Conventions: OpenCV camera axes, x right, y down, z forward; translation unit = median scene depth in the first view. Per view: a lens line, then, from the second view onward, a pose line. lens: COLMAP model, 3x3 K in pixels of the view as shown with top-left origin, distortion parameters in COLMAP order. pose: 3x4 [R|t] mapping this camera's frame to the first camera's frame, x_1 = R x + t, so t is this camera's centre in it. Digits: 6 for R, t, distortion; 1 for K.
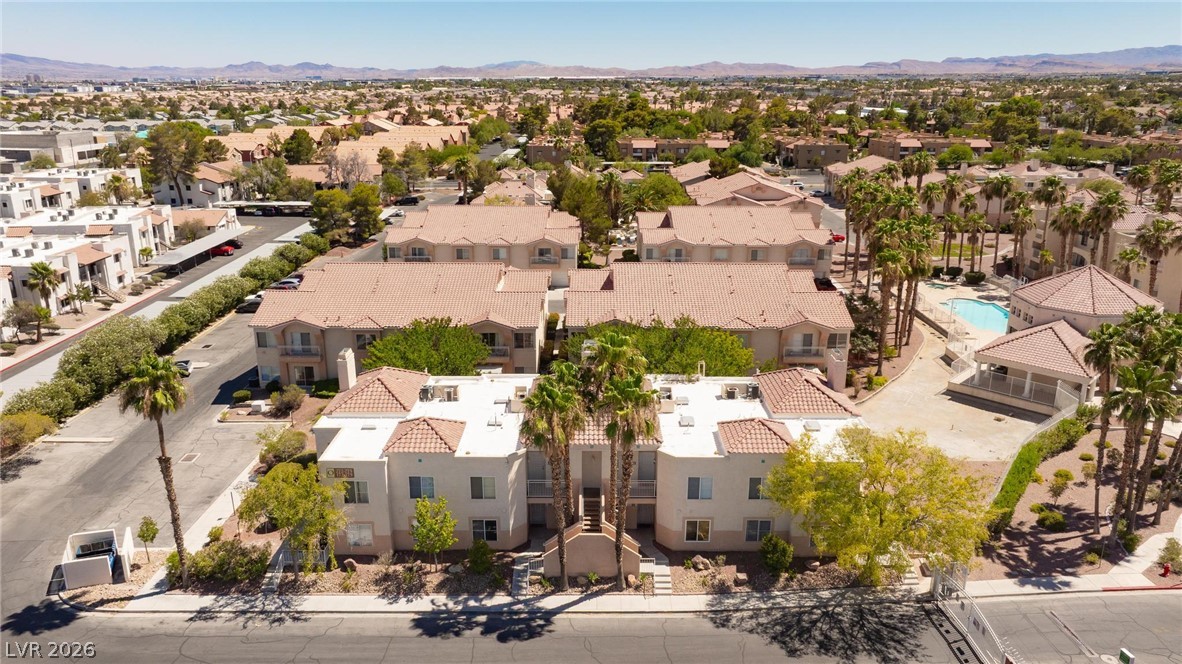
lens RADIAL K [[827.0, 0, 591.0], [0, 827.0, 332.0], [0, 0, 1]] dist [-0.025869, 0.005495]
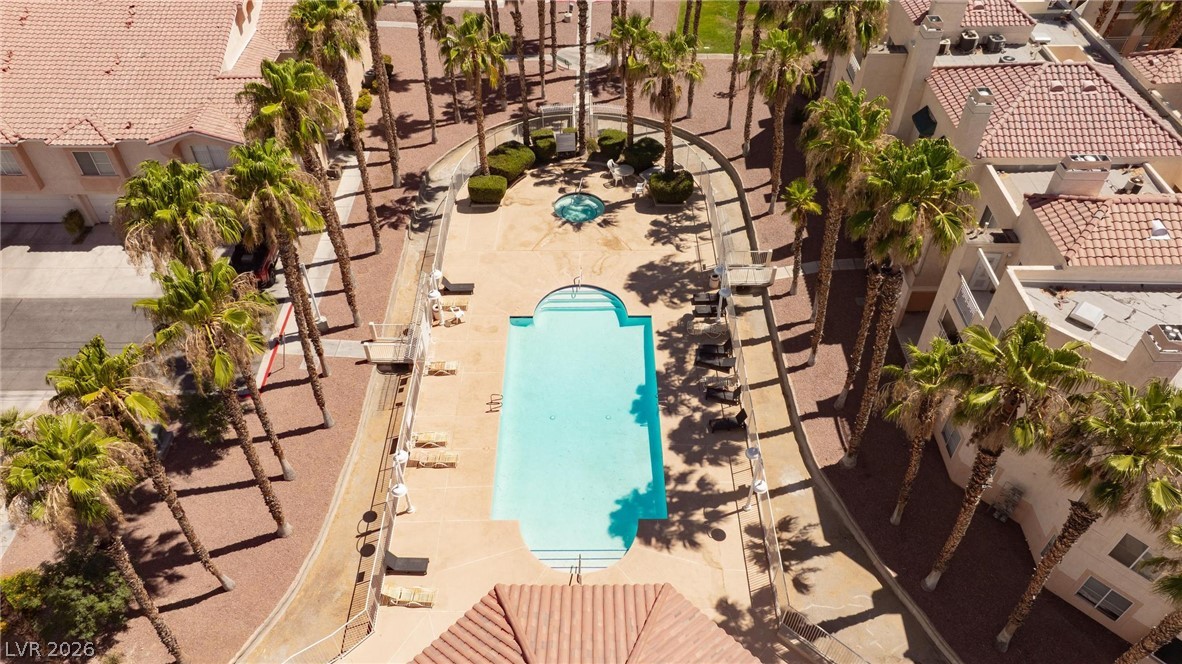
lens RADIAL K [[827.0, 0, 591.0], [0, 827.0, 332.0], [0, 0, 1]] dist [-0.025869, 0.005495]
pose [[0.999959, -0.008310, 0.003603, 0.687816], [0.005636, 0.882240, 0.470765, -0.322406], [-0.007091, -0.470726, 0.882251, 0.992331]]
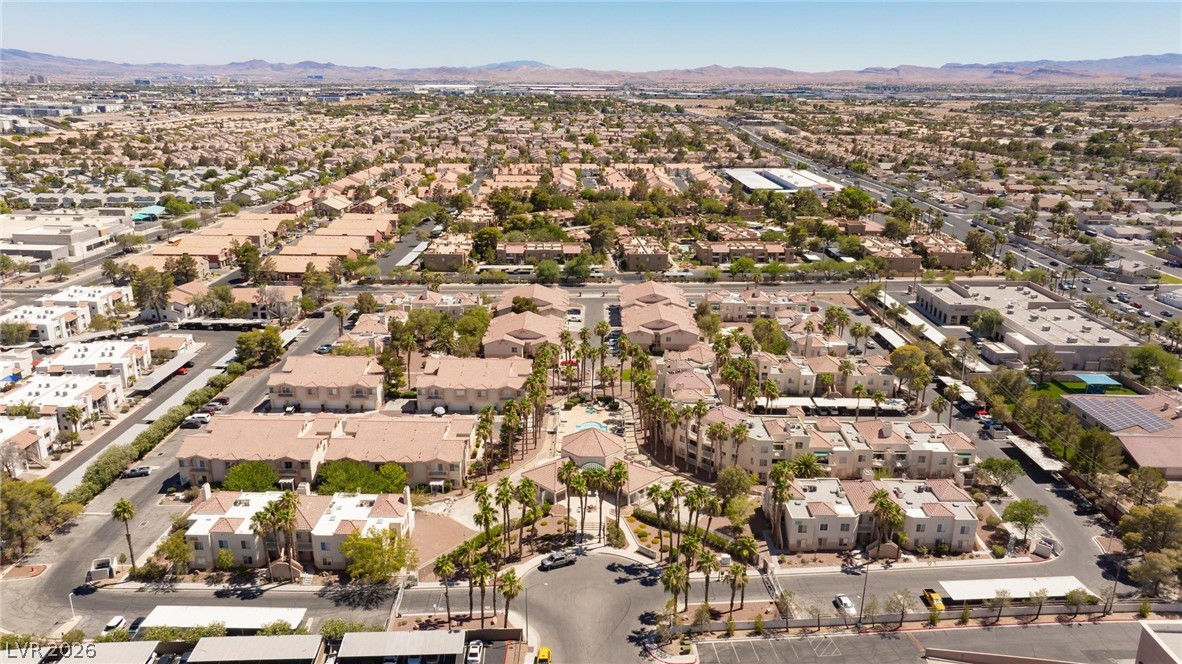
lens RADIAL K [[827.0, 0, 591.0], [0, 827.0, 332.0], [0, 0, 1]] dist [-0.025869, 0.005495]
pose [[0.999939, 0.011070, -0.000291, 0.677179], [-0.011070, 0.999938, 0.000976, -0.357252], [0.000302, -0.000973, 0.999999, -1.155427]]
